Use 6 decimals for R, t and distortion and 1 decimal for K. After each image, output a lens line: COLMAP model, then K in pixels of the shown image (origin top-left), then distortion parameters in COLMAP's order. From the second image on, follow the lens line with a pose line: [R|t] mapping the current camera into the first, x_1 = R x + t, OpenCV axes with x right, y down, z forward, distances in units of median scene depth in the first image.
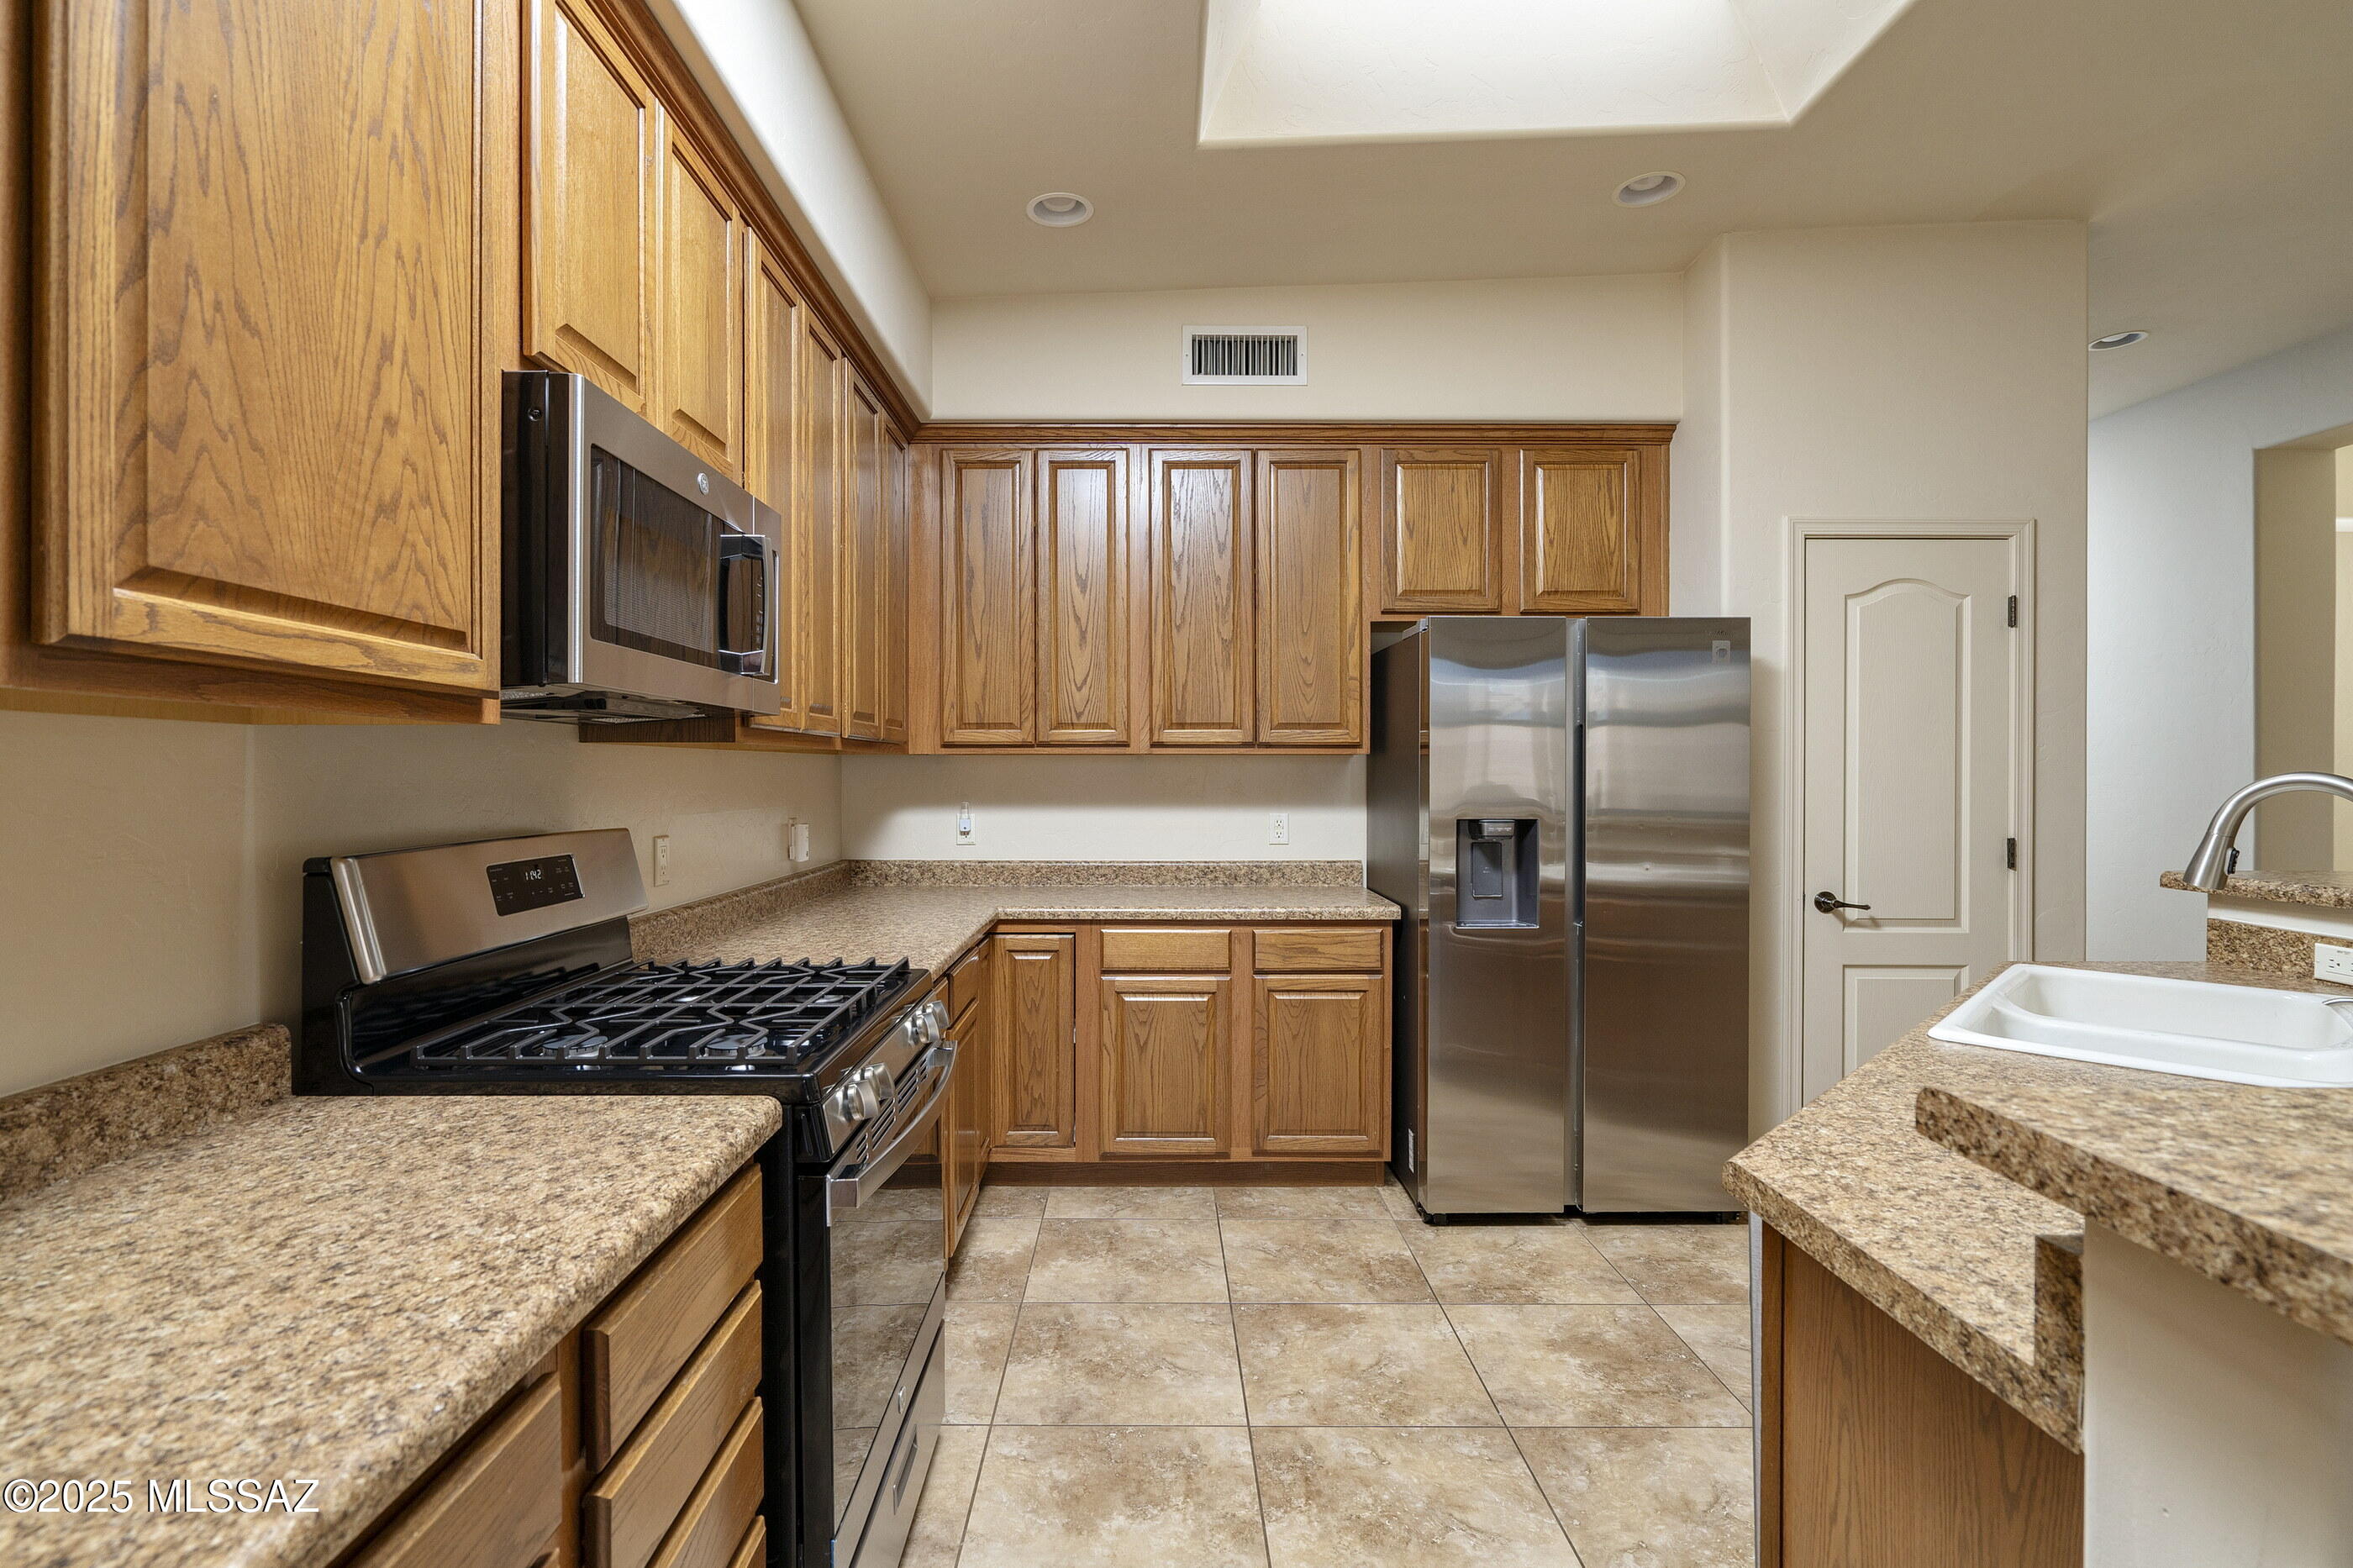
lens RADIAL K [[1116.8, 0, 1179.0], [0, 1116.8, 794.4], [0, 0, 1]] dist [-0.003699, -0.000285]
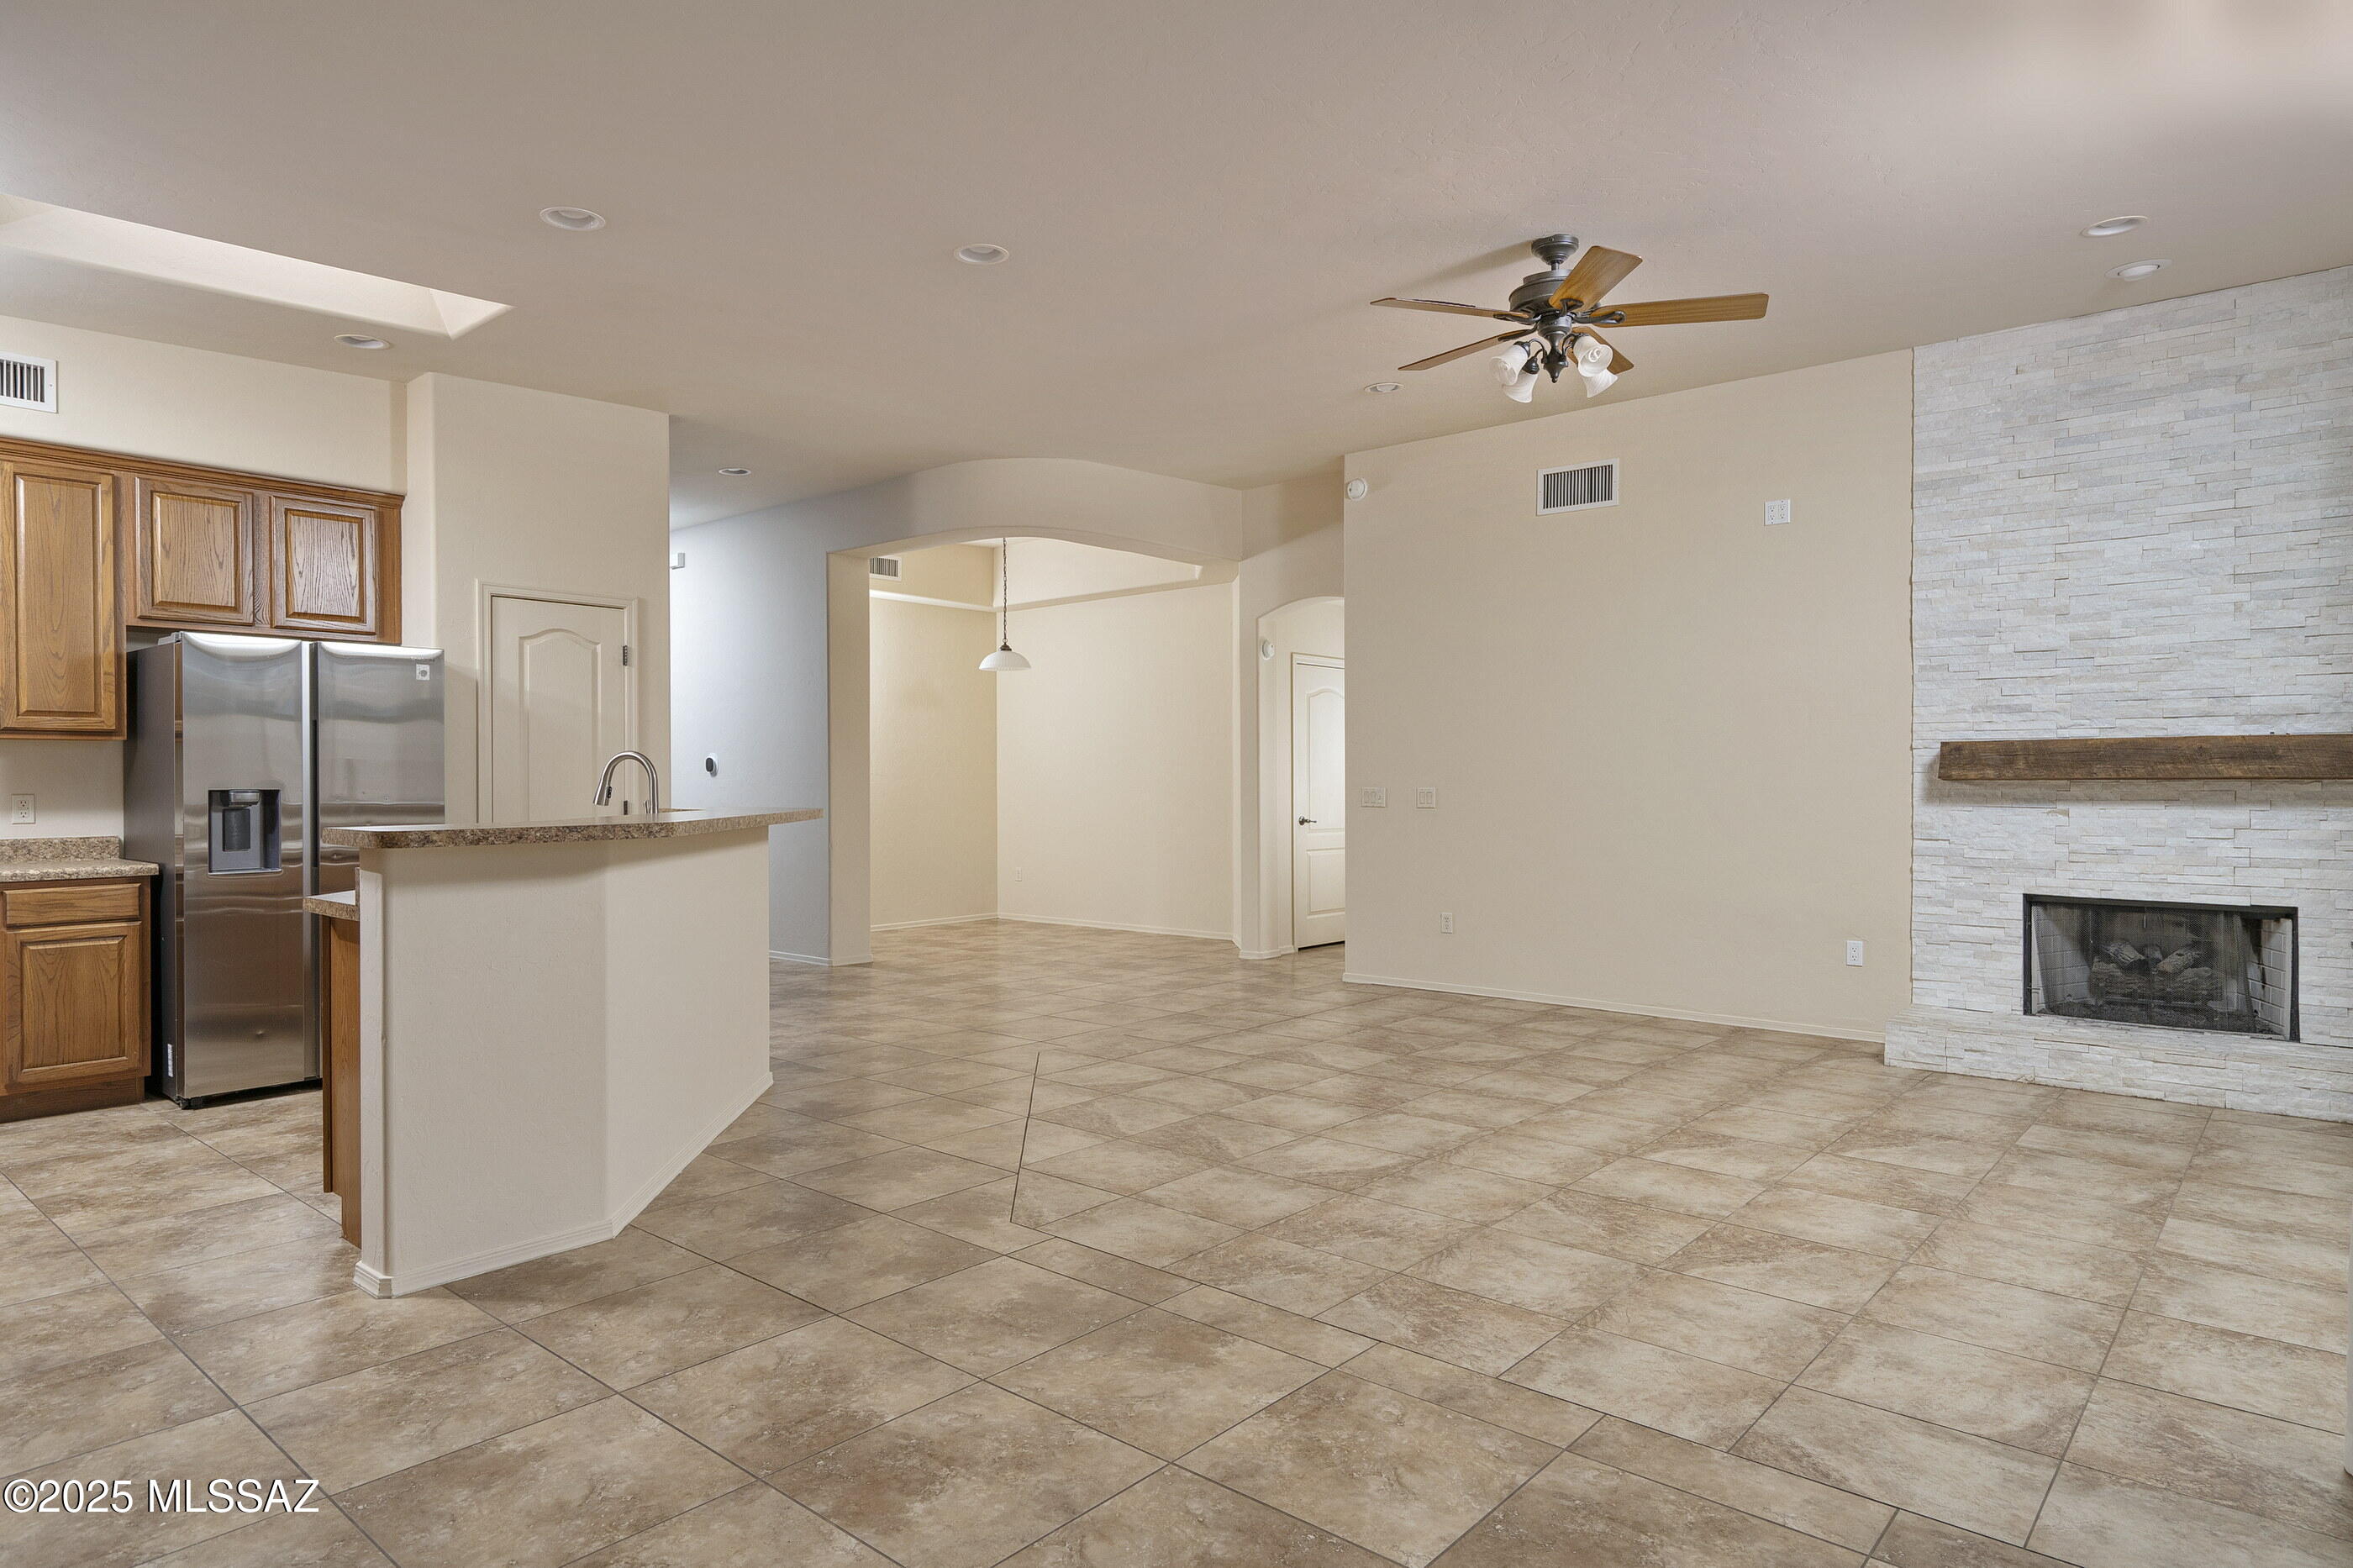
lens RADIAL K [[1337.1, 0, 1182.7], [0, 1337.1, 781.6], [0, 0, 1]] dist [-0.014947, -0.003712]
pose [[0.672781, -0.010706, 0.739764, -0.117955], [0.006087, 0.999942, 0.008936, 0.003719], [-0.739816, -0.001509, 0.672807, -0.805185]]
